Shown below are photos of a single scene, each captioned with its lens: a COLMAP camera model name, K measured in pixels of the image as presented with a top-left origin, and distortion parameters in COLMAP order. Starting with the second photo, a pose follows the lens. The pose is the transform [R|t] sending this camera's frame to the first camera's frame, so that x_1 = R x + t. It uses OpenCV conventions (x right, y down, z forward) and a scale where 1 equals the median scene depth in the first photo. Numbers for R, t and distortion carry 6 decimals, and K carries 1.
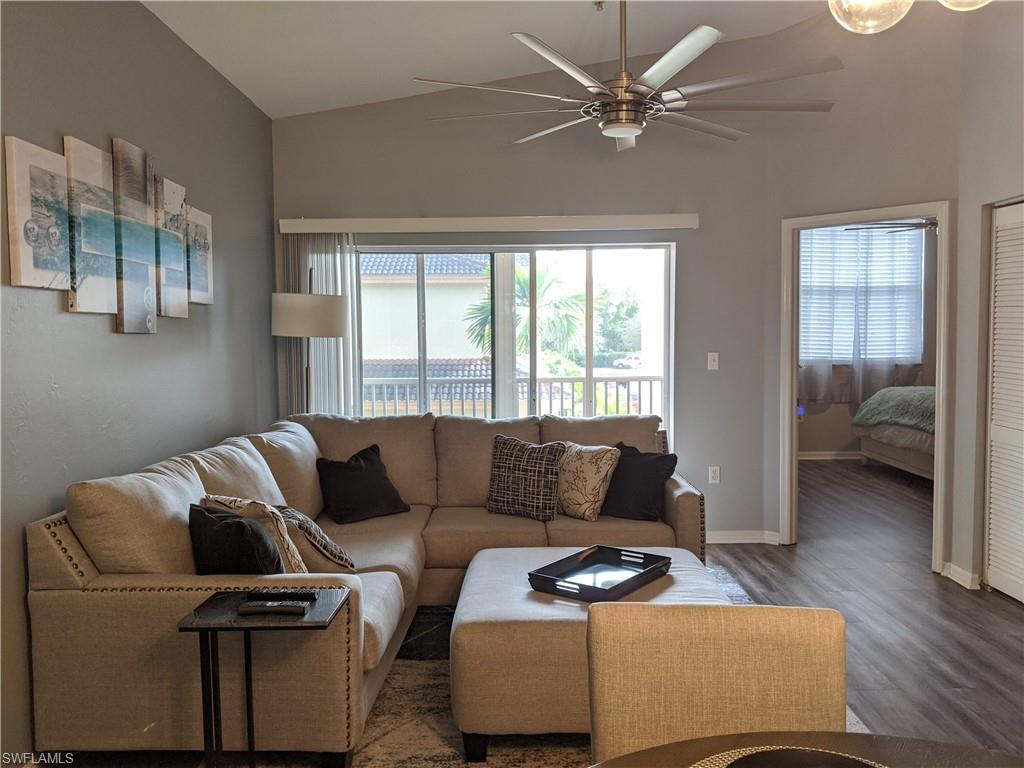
lens RADIAL K [[823.1, 0, 517.9], [0, 823.1, 375.6], [0, 0, 1]] dist [0.081982, -0.146294]
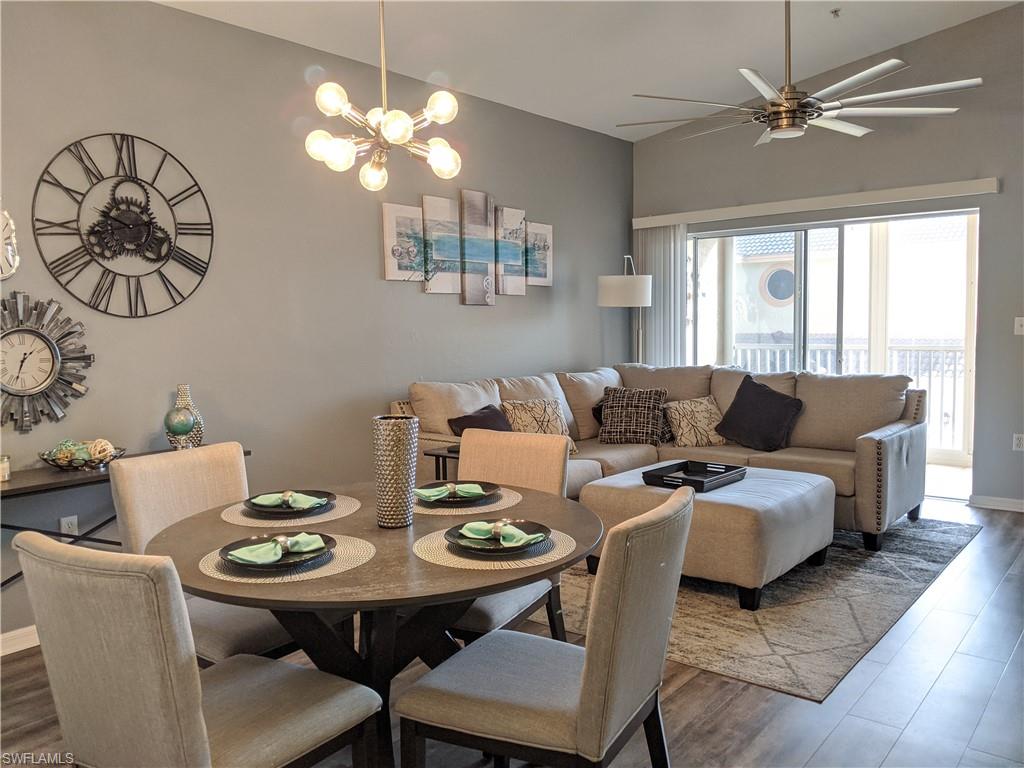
lens RADIAL K [[823.1, 0, 502.4], [0, 823.1, 381.8], [0, 0, 1]] dist [0.081982, -0.146294]
pose [[0.767231, 0.044501, -0.639826, 0.594228], [-0.022239, 0.998836, 0.042804, 0.029615], [0.640986, -0.018611, 0.767327, -0.224400]]
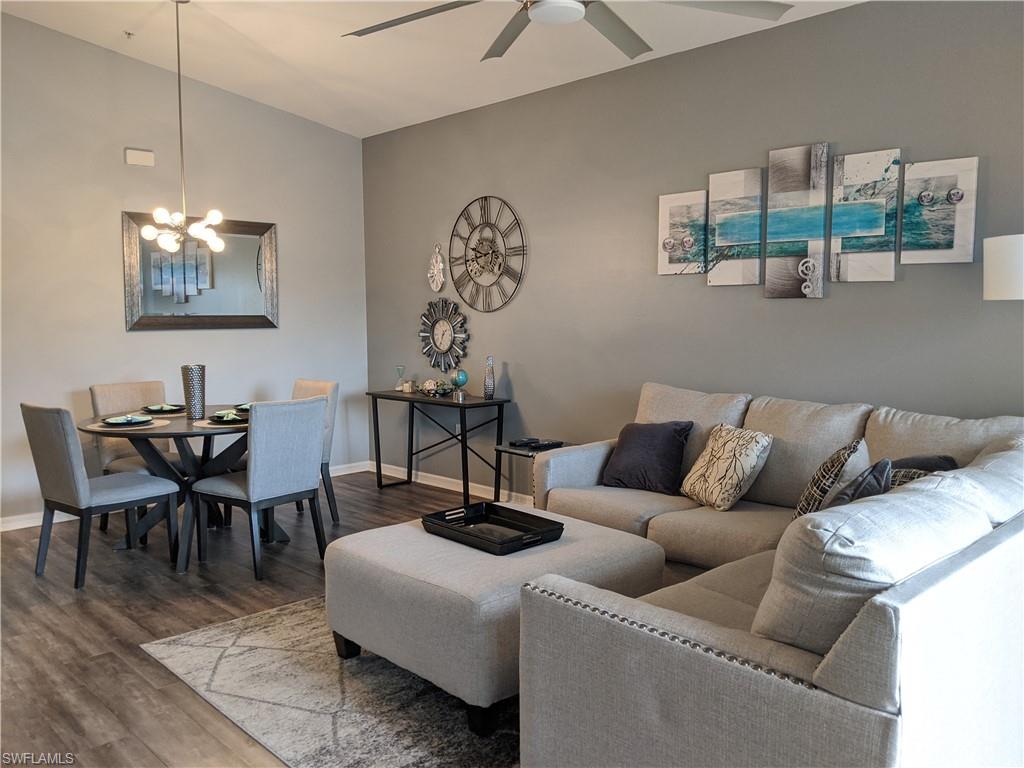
lens RADIAL K [[823.1, 0, 530.0], [0, 823.1, 379.1], [0, 0, 1]] dist [0.081982, -0.146294]
pose [[-0.723292, 0.073575, -0.686612, 0.642307], [-0.021806, 0.991378, 0.129203, -0.075328], [0.690198, 0.108423, -0.715452, 1.501851]]
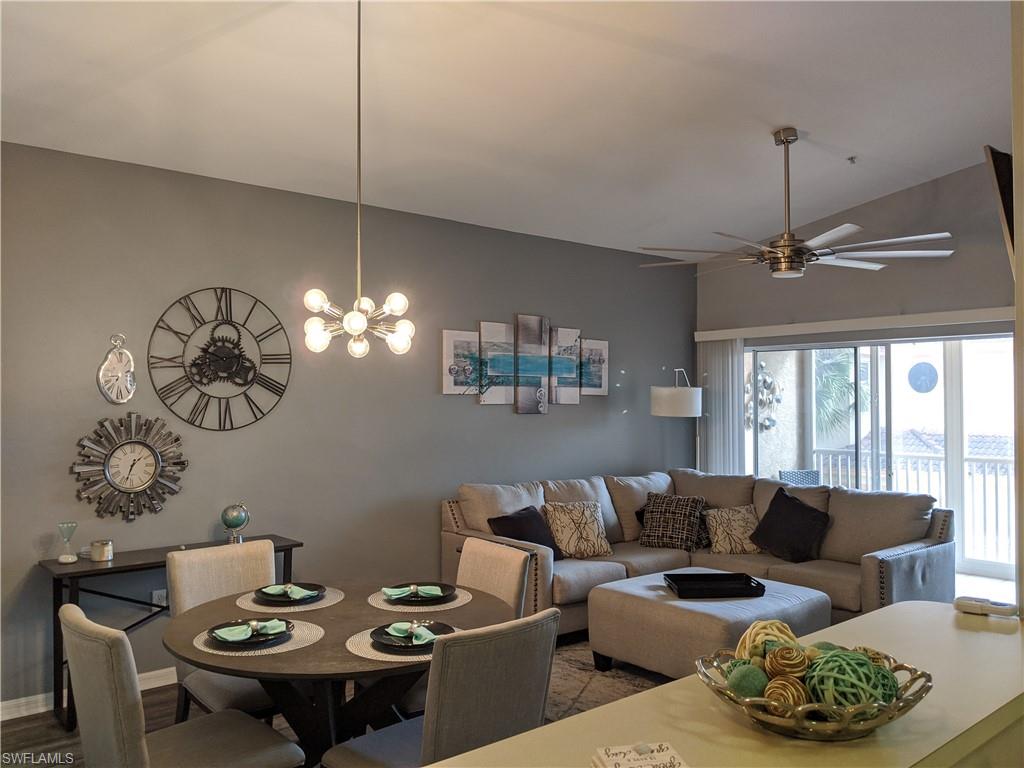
lens RADIAL K [[823.1, 0, 510.5], [0, 823.1, 375.1], [0, 0, 1]] dist [0.081982, -0.146294]
pose [[0.645372, -0.010530, -0.763796, 0.857083], [-0.047296, 0.997436, -0.053714, -0.032968], [0.762403, 0.070790, 0.643219, -0.219987]]
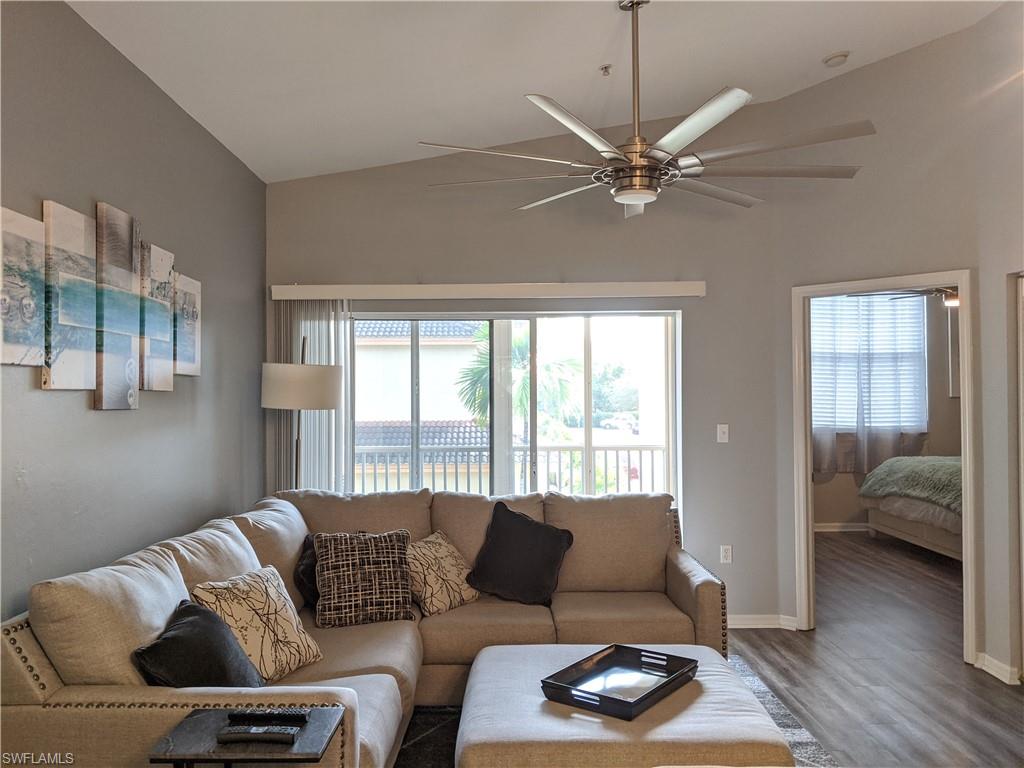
lens RADIAL K [[823.1, 0, 509.0], [0, 823.1, 378.9], [0, 0, 1]] dist [0.081982, -0.146294]
pose [[0.999983, 0.003185, 0.004853, -0.023072], [-0.002845, 0.997644, -0.068540, -0.020839], [-0.005060, 0.068525, 0.997637, 0.064707]]
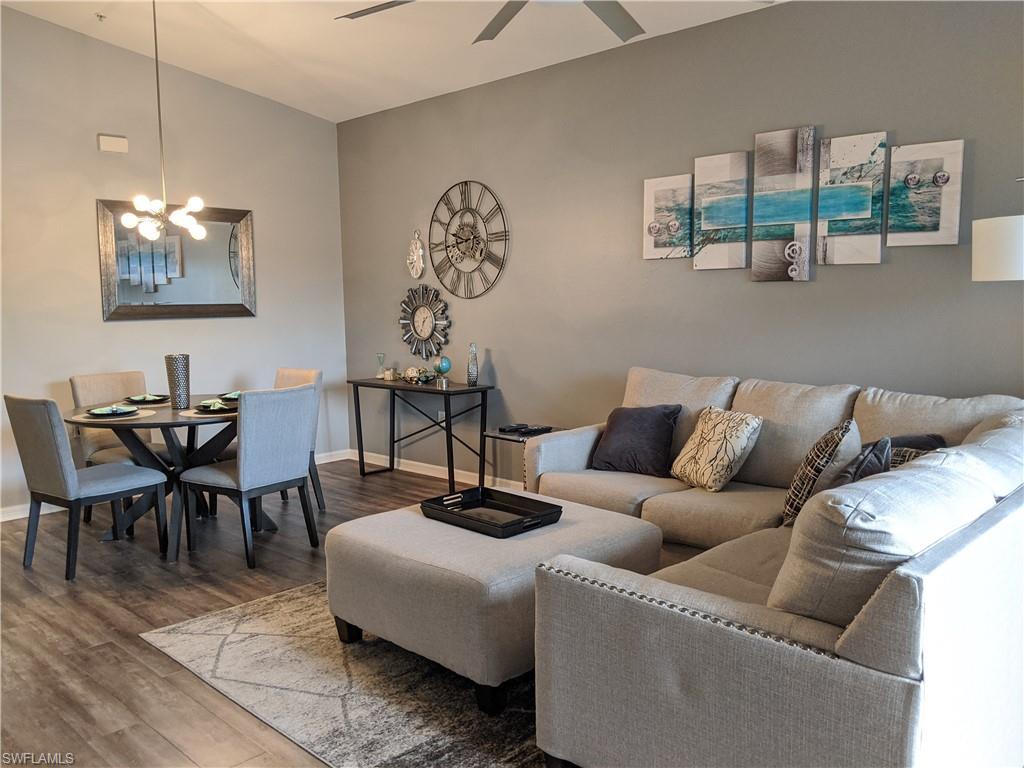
lens RADIAL K [[823.1, 0, 519.6], [0, 823.1, 391.6], [0, 0, 1]] dist [0.081982, -0.146294]
pose [[-0.701090, 0.103723, -0.705489, 0.671722], [-0.014099, 0.987154, 0.159146, -0.073254], [0.712934, 0.121523, -0.690621, 1.480694]]
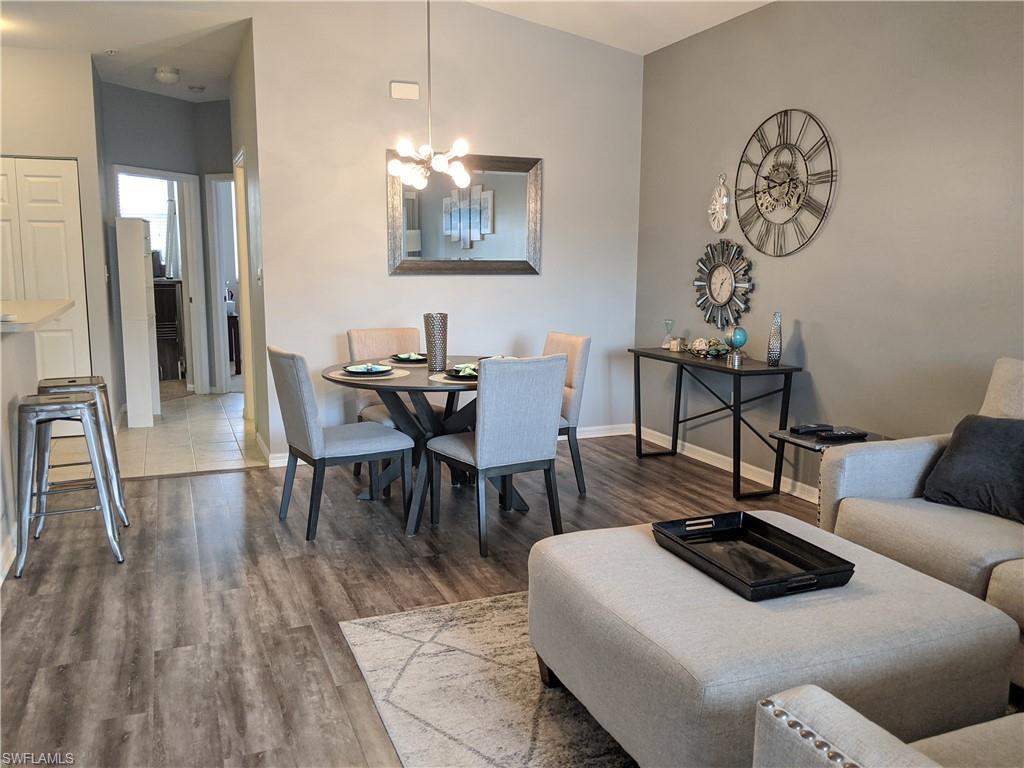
lens RADIAL K [[823.1, 0, 506.0], [0, 823.1, 380.9], [0, 0, 1]] dist [0.081982, -0.146294]
pose [[-0.930781, 0.063976, -0.359936, 0.469633], [-0.009655, 0.979923, 0.199143, -0.059779], [0.365450, 0.188834, -0.911476, 1.348884]]
